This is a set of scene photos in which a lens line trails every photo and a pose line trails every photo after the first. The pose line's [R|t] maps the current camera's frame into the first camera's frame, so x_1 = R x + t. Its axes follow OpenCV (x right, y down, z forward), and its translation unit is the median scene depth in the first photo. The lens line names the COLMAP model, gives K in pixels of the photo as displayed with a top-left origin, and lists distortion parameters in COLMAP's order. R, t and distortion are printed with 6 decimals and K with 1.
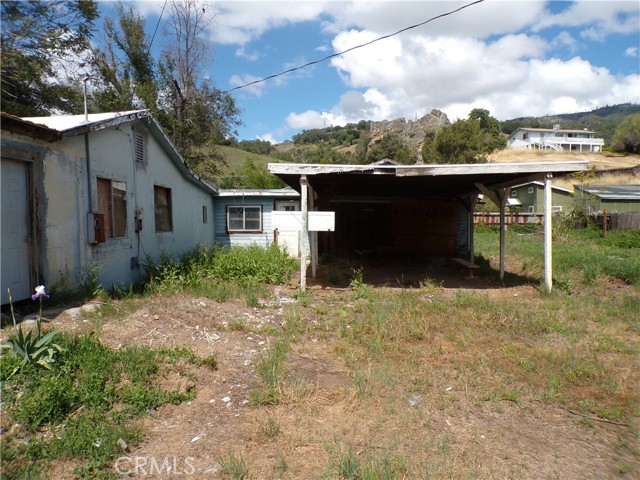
lens RADIAL K [[430.8, 0, 317.6], [0, 430.8, 243.3], [0, 0, 1]] dist [-0.047115, 0.023314]
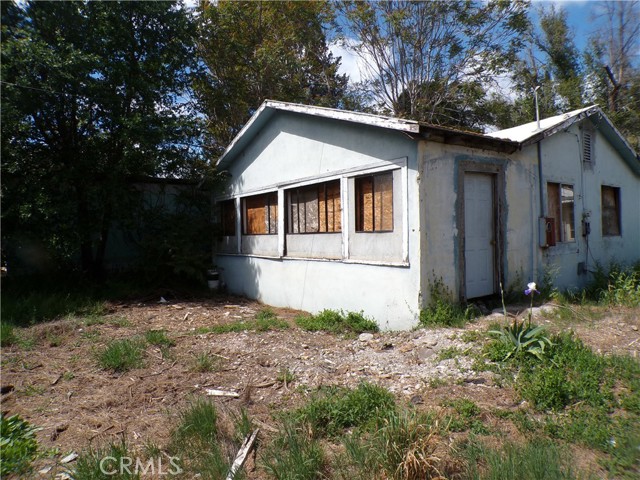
lens RADIAL K [[430.8, 0, 315.2], [0, 430.8, 246.3], [0, 0, 1]] dist [-0.047115, 0.023314]
pose [[0.620400, 0.012565, -0.784185, -0.059876], [-0.017615, 0.999843, 0.002085, 0.005728], [0.784088, 0.012520, 0.620523, -0.060357]]
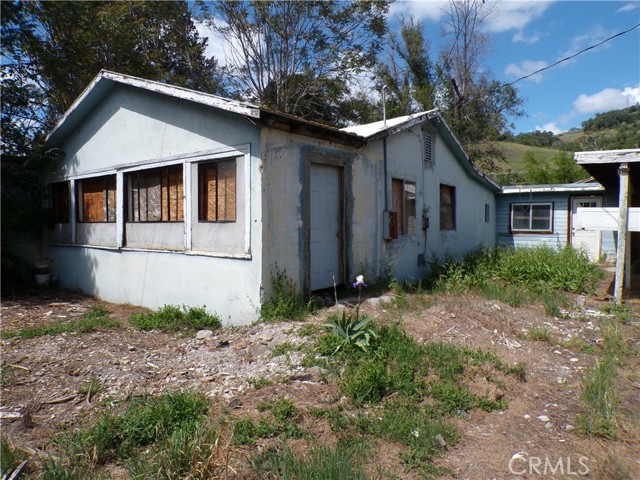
lens RADIAL K [[430.8, 0, 315.7], [0, 430.8, 245.9], [0, 0, 1]] dist [-0.047115, 0.023314]
pose [[0.818914, 0.033371, -0.572945, -0.047640], [-0.029401, 0.999437, 0.016188, 0.003716], [0.573162, 0.003589, 0.819434, 0.004889]]
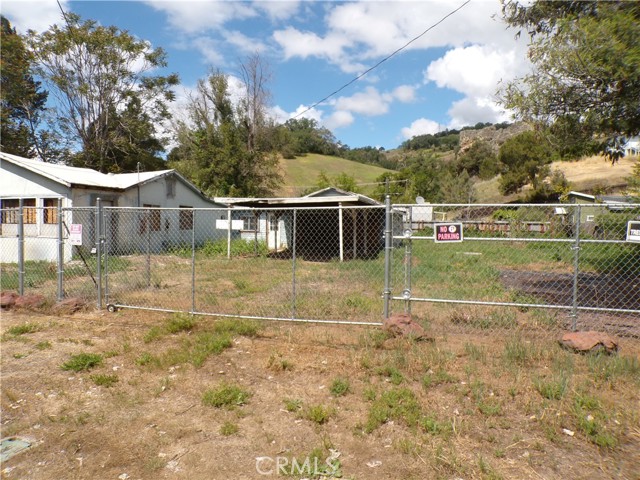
lens RADIAL K [[430.8, 0, 319.3], [0, 430.8, 245.3], [0, 0, 1]] dist [-0.047115, 0.023314]
pose [[0.965888, 0.026604, -0.257592, 0.939318], [-0.028520, 0.999586, -0.003705, 0.044838], [0.257386, 0.010925, 0.966247, -0.926411]]
